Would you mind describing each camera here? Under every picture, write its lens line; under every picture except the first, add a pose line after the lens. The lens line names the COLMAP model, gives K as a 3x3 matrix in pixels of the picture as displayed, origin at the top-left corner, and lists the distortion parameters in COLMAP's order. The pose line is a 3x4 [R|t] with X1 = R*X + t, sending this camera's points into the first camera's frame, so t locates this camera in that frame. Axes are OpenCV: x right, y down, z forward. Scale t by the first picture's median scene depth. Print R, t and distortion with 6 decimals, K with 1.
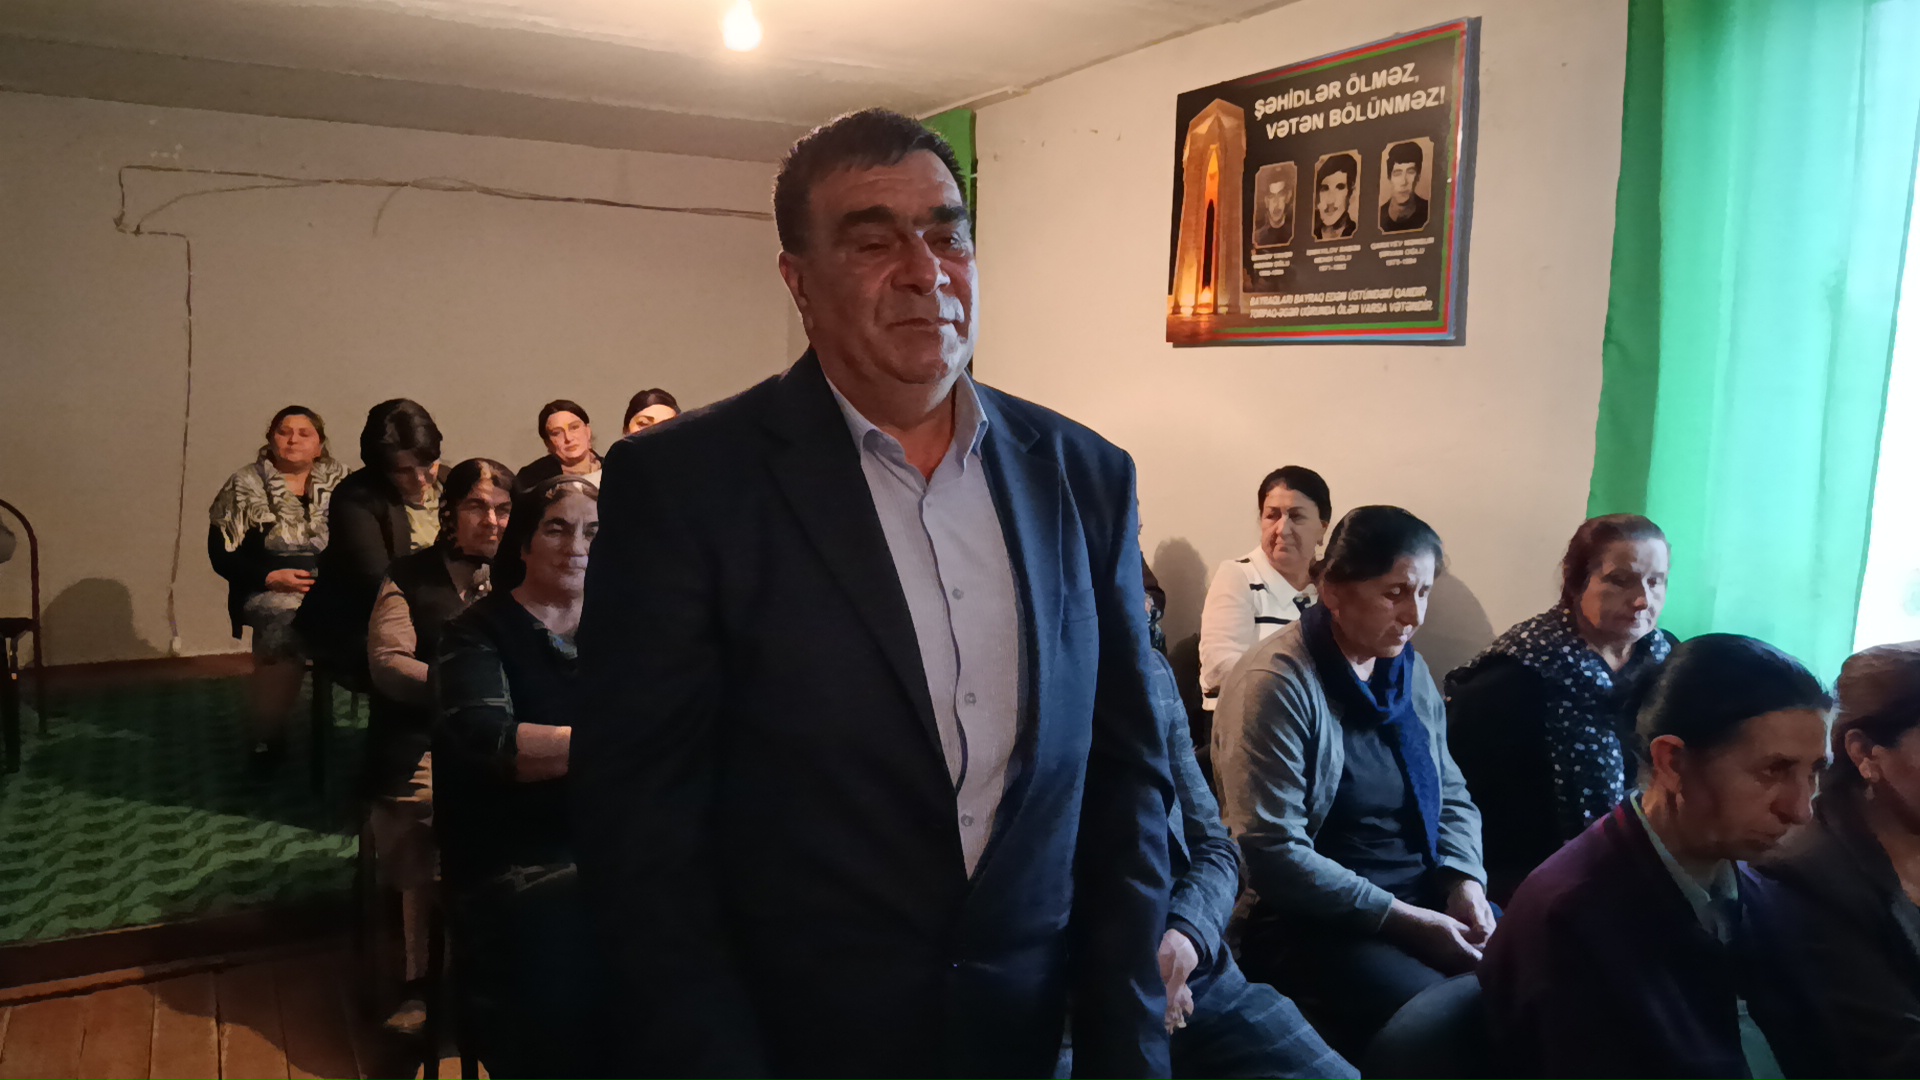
lens RADIAL K [[1468.7, 0, 969.3], [0, 1468.7, 547.9], [0, 0, 1]] dist [0.050708, -0.046441]
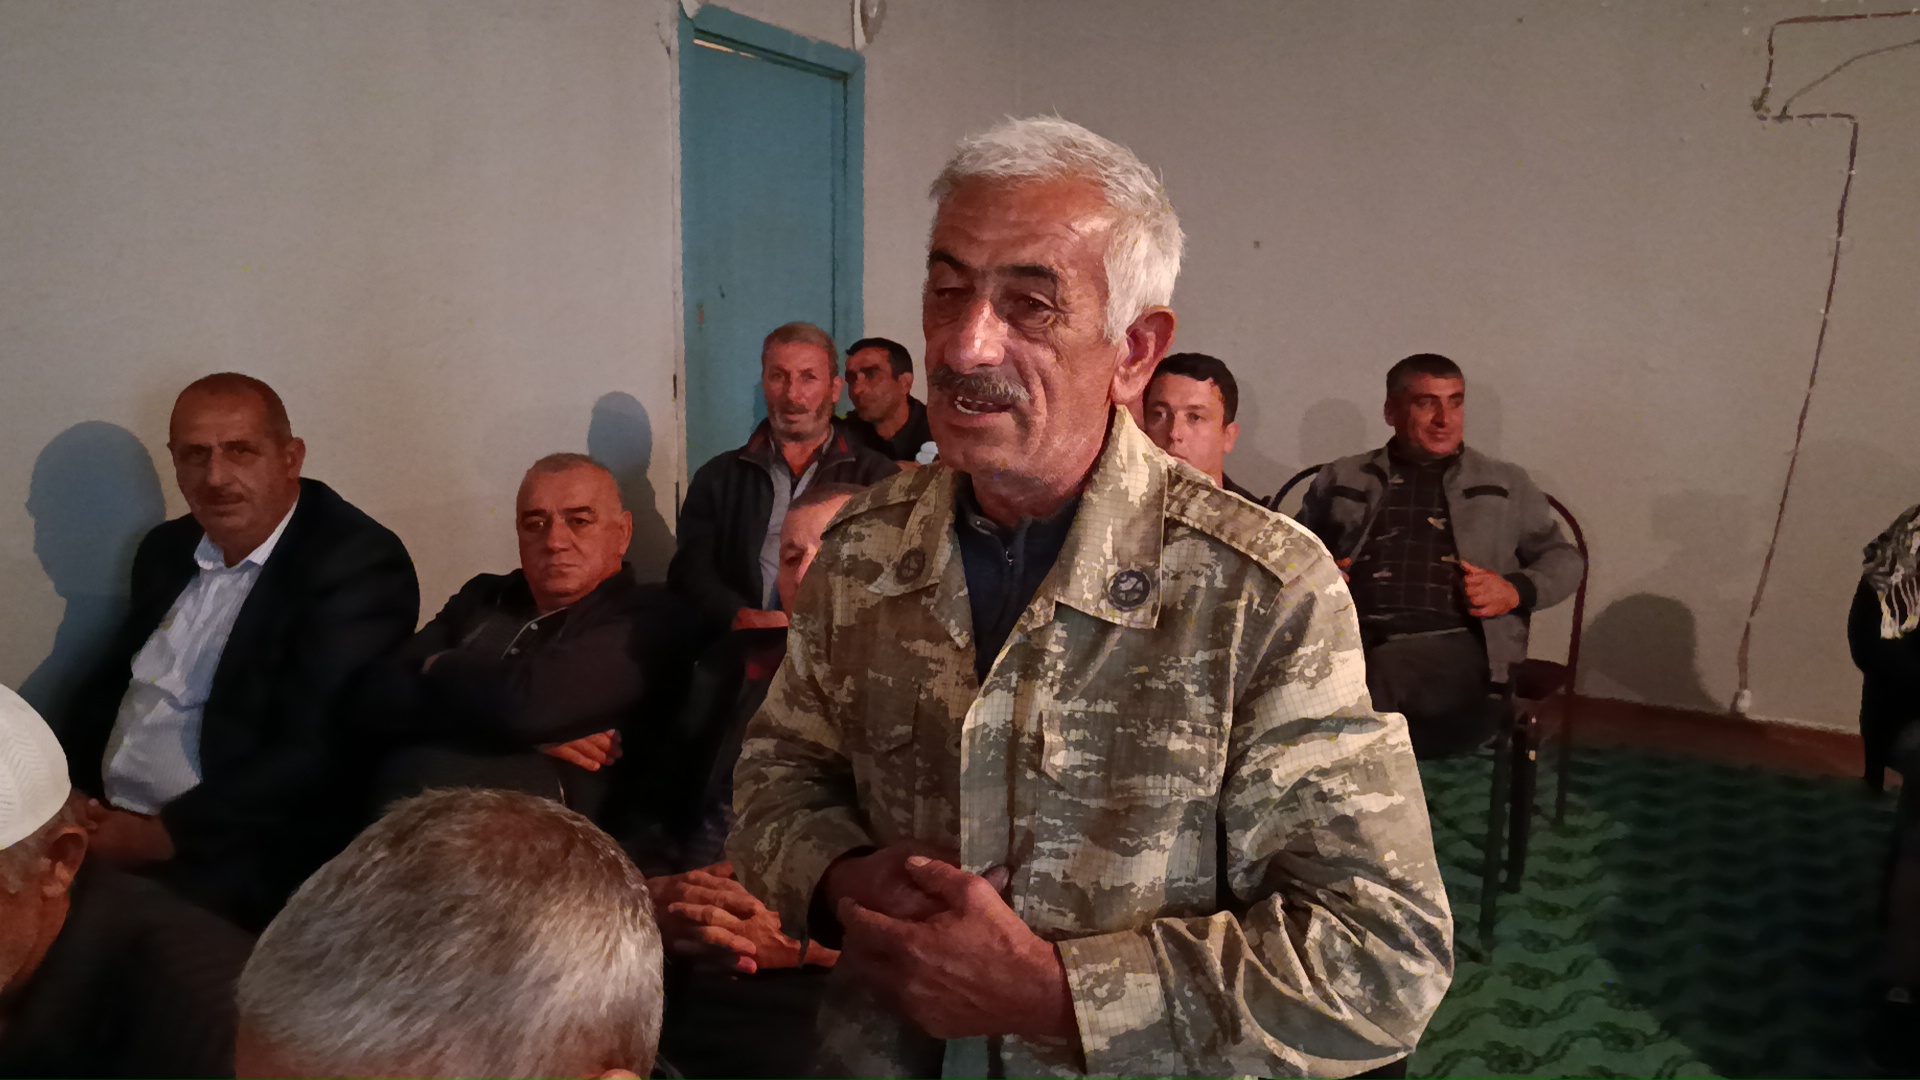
lens RADIAL K [[1468.7, 0, 974.9], [0, 1468.7, 532.1], [0, 0, 1]] dist [0.050708, -0.046441]
pose [[0.578230, 0.147055, -0.802511, -0.189953], [-0.112117, 0.988613, 0.100373, -0.044673], [0.808133, 0.031936, 0.588133, 0.284551]]
